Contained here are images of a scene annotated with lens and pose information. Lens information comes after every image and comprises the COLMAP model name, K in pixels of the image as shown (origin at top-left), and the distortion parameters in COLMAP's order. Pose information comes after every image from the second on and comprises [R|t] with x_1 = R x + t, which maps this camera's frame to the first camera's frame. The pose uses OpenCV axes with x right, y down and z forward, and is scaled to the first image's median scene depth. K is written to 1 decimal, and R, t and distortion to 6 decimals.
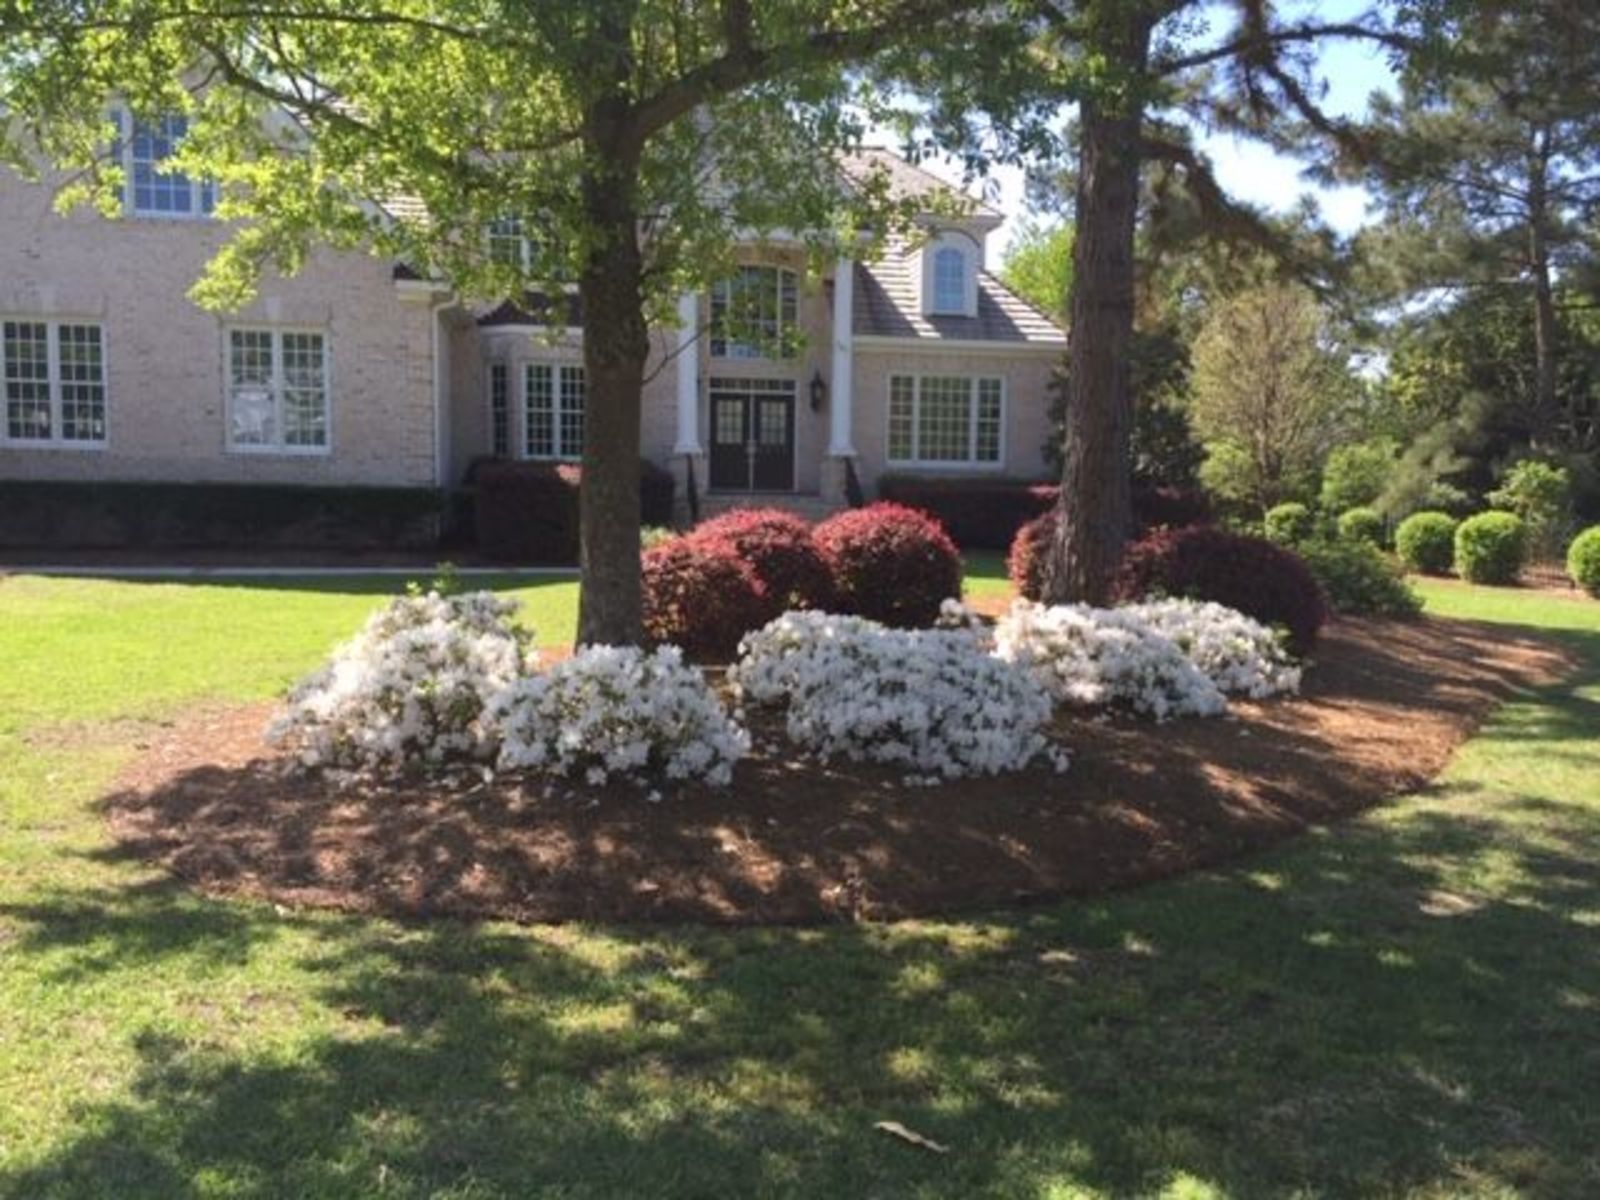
lens RADIAL K [[1362.5, 0, 800.0], [0, 1362.5, 602.2], [0, 0, 1]] dist [-0.041144, -0.009674]
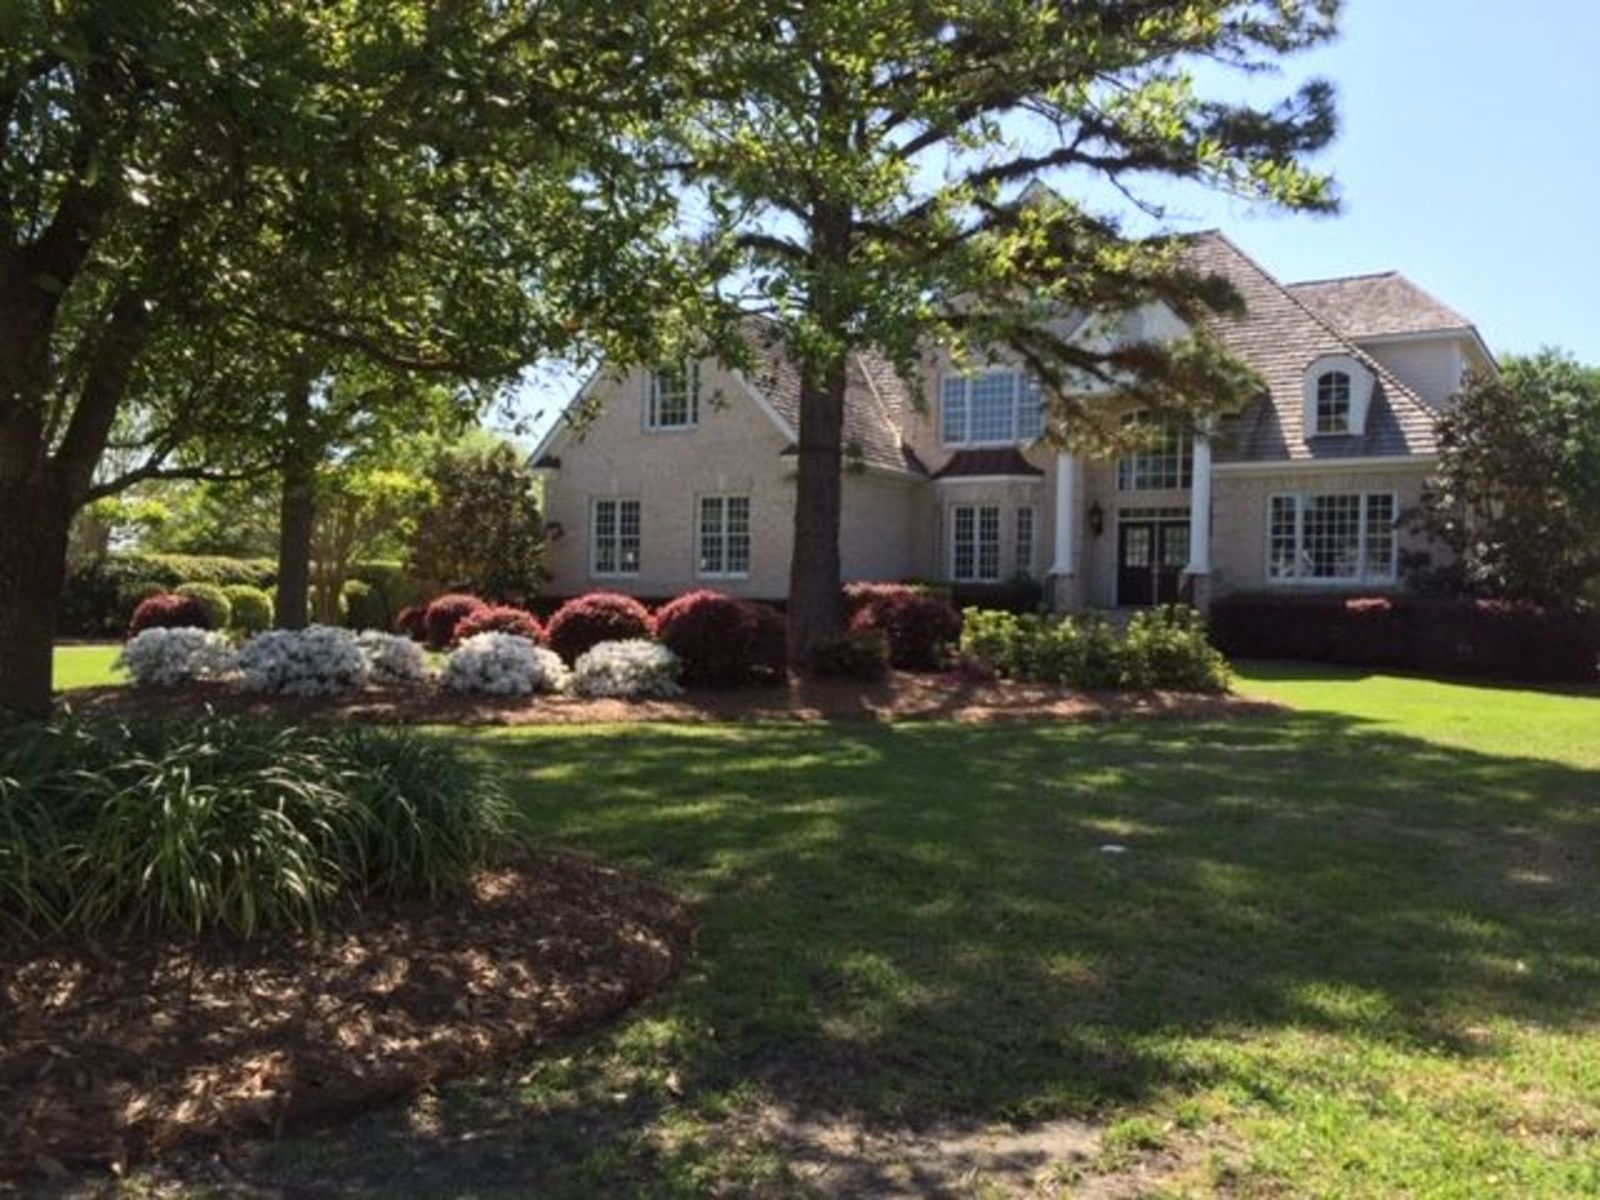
lens RADIAL K [[1362.5, 0, 800.9], [0, 1362.5, 598.2], [0, 0, 1]] dist [-0.041144, -0.009674]
pose [[0.686404, -0.009853, -0.727153, 0.578298], [-0.077353, 0.993246, -0.086477, 0.029166], [0.723094, 0.115606, 0.681006, 0.034085]]
